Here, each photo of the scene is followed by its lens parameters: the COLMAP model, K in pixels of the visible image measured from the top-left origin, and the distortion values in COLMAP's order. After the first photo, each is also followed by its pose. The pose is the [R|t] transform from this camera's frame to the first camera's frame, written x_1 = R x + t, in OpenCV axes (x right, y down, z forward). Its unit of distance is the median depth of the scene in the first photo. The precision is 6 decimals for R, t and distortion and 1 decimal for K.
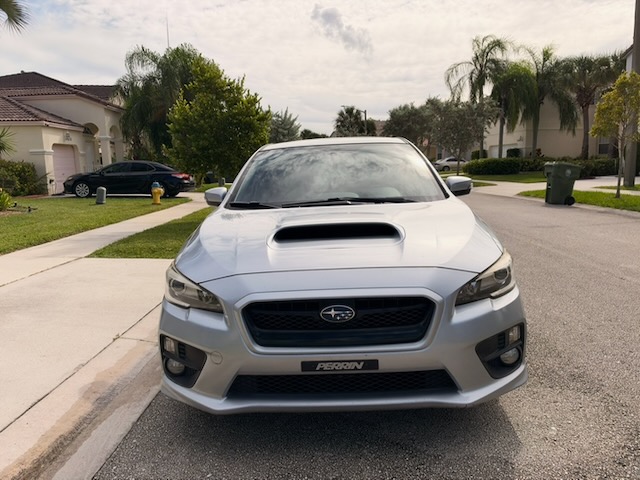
lens RADIAL K [[460.0, 0, 320.0], [0, 460.0, 240.0], [0, 0, 1]] dist [0.049138, -0.076432]
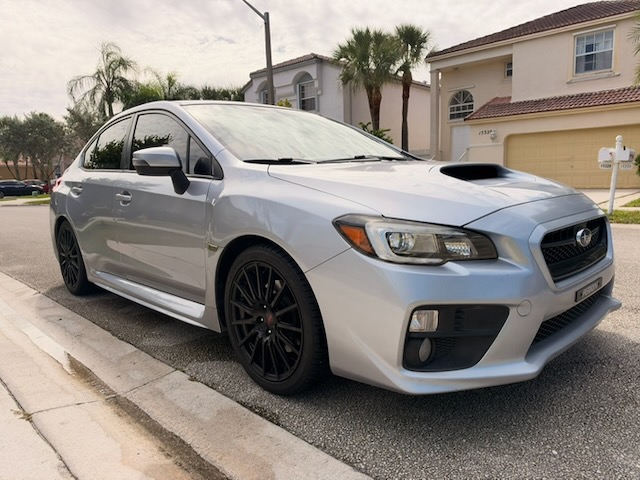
lens RADIAL K [[460.0, 0, 320.0], [0, 460.0, 240.0], [0, 0, 1]] dist [0.049138, -0.076432]
pose [[0.707895, -0.090897, 0.700444, -0.050262], [0.125241, 0.992124, 0.002176, 0.004526], [-0.695125, 0.086184, 0.713704, 0.032671]]
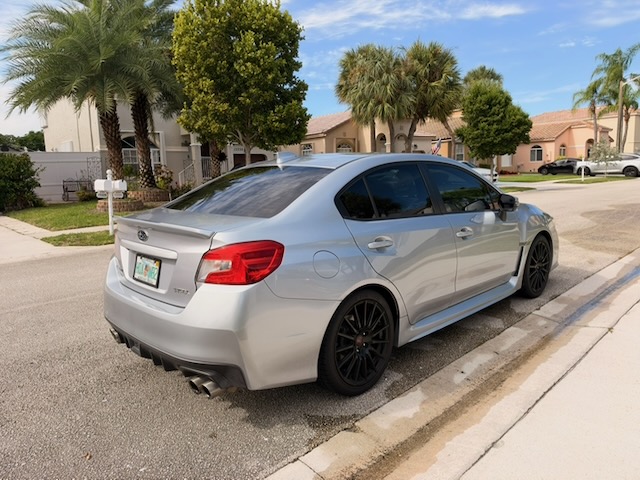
lens RADIAL K [[460.0, 0, 320.0], [0, 460.0, 240.0], [0, 0, 1]] dist [0.049138, -0.076432]
pose [[-0.713632, -0.057773, 0.698135, -0.063362], [0.157344, 0.957910, 0.240107, -0.032318], [-0.682622, 0.281196, -0.674505, 0.192725]]
